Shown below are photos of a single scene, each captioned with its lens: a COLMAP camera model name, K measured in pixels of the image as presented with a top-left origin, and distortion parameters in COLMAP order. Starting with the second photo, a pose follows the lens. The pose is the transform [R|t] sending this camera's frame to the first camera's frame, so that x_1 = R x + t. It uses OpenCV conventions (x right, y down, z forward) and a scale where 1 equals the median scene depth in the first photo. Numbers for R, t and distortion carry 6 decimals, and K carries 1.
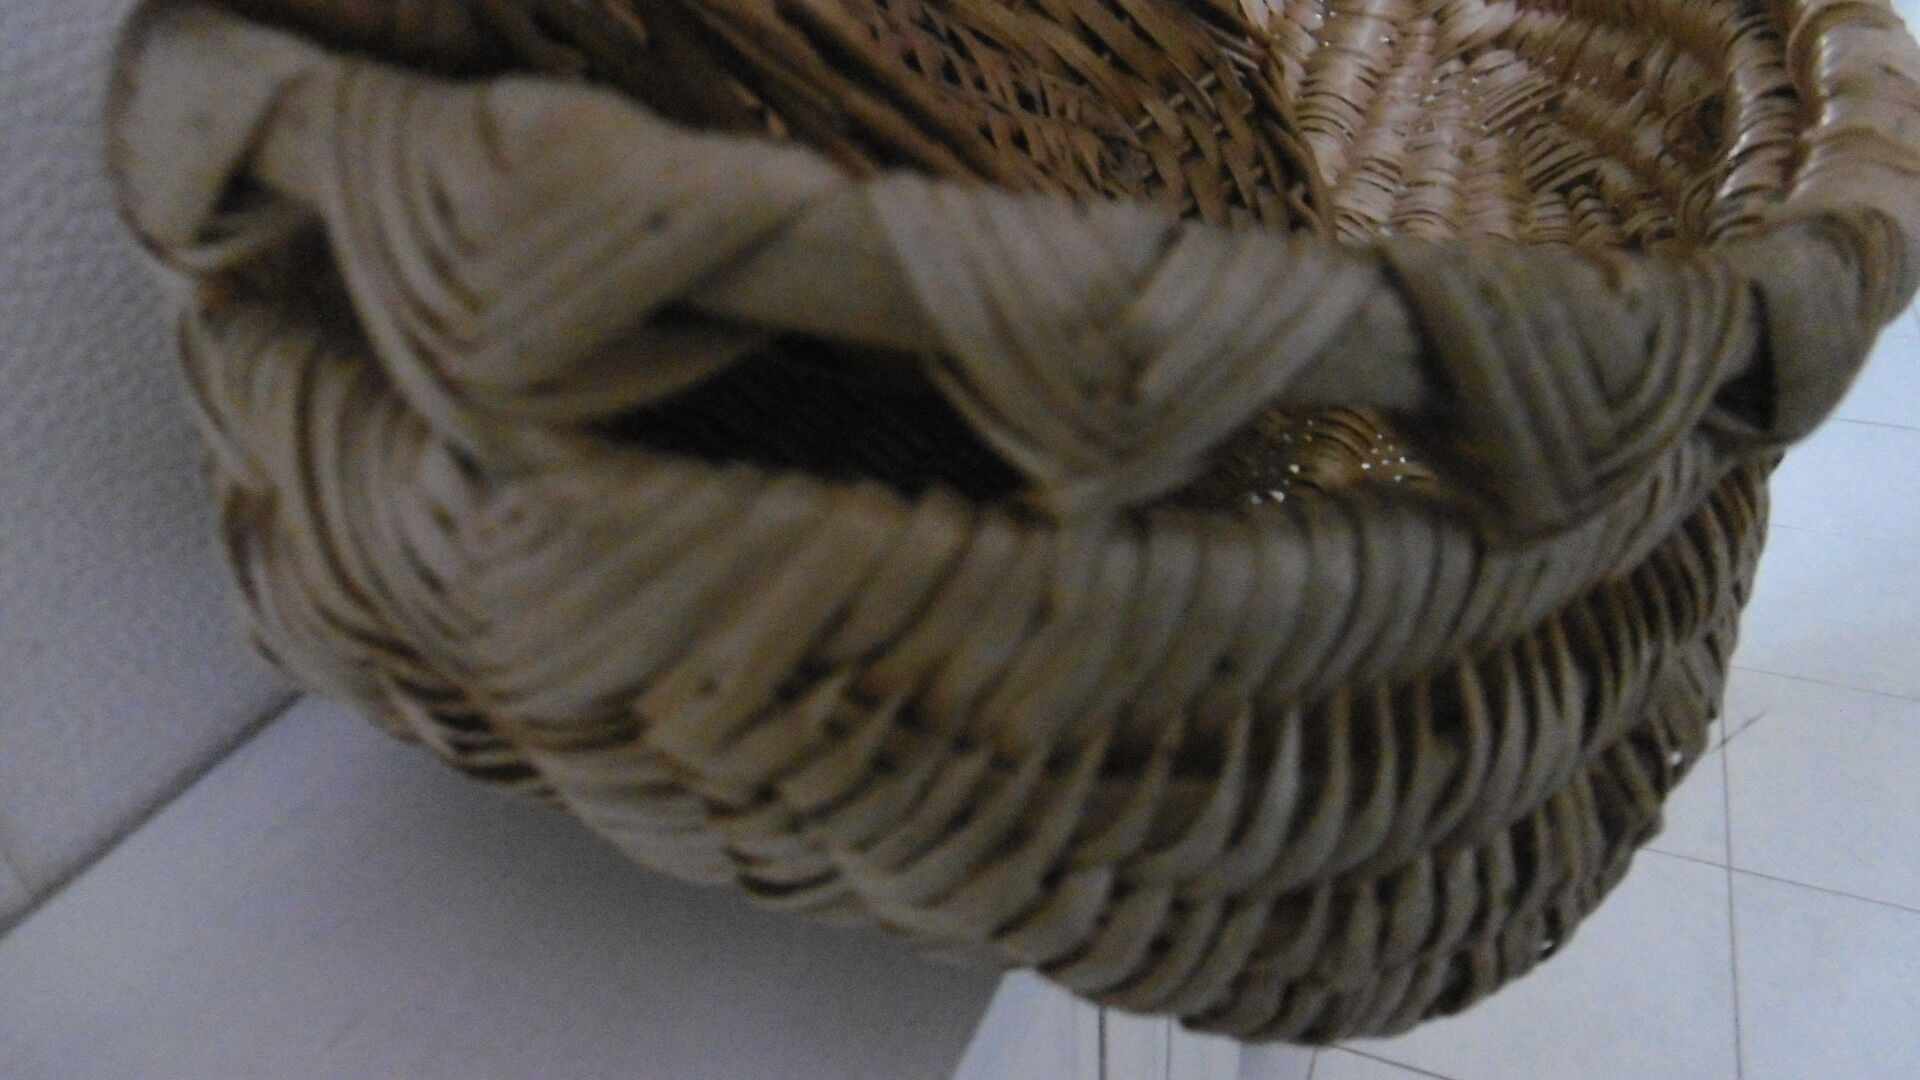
lens RADIAL K [[1287.5, 0, 960.0], [0, 1287.5, 540.0], [0, 0, 1]] dist [-0.003160, -0.001659]
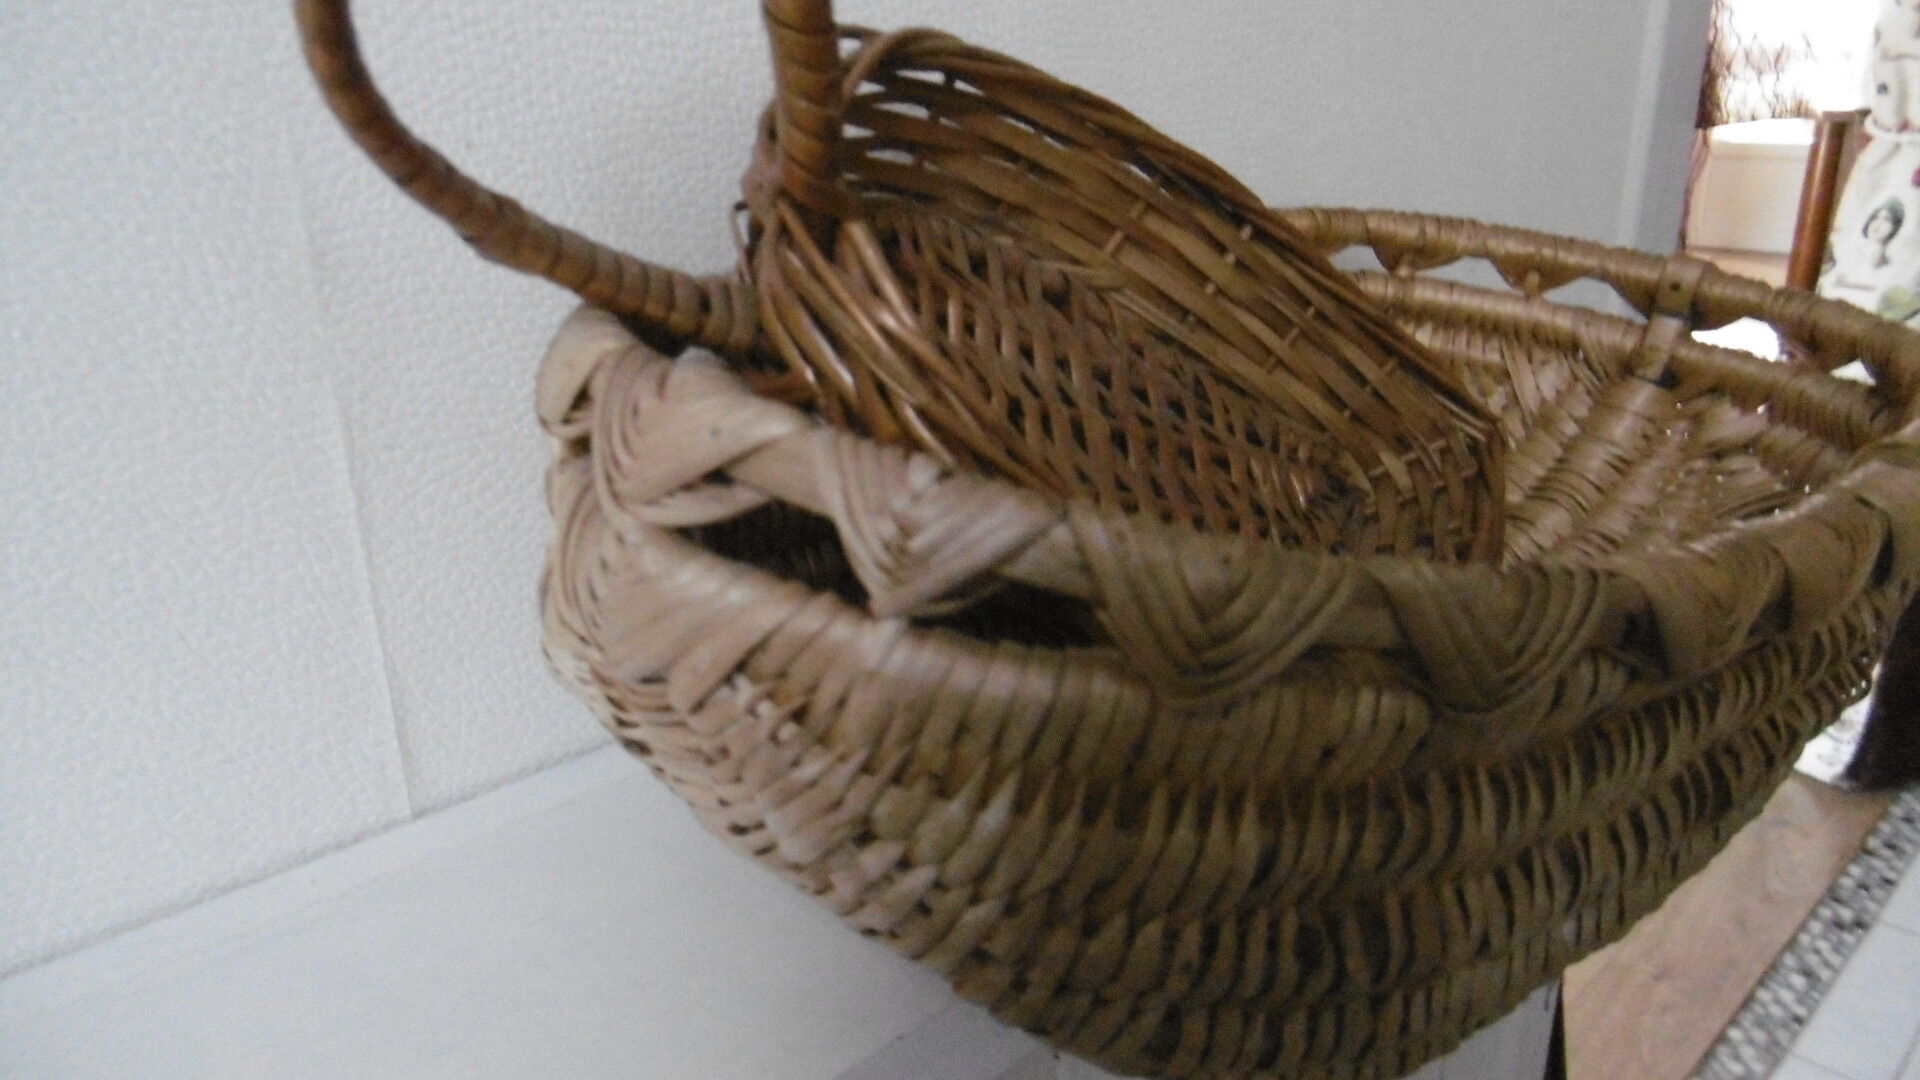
lens RADIAL K [[1371.8, 0, 986.7], [0, 1371.8, 542.2], [0, 0, 1]] dist [-0.002665, -0.003956]
pose [[0.921691, 0.159151, -0.353774, 0.267652], [-0.239616, 0.950763, -0.196557, 0.068844], [0.305073, 0.265935, 0.914445, -0.234365]]
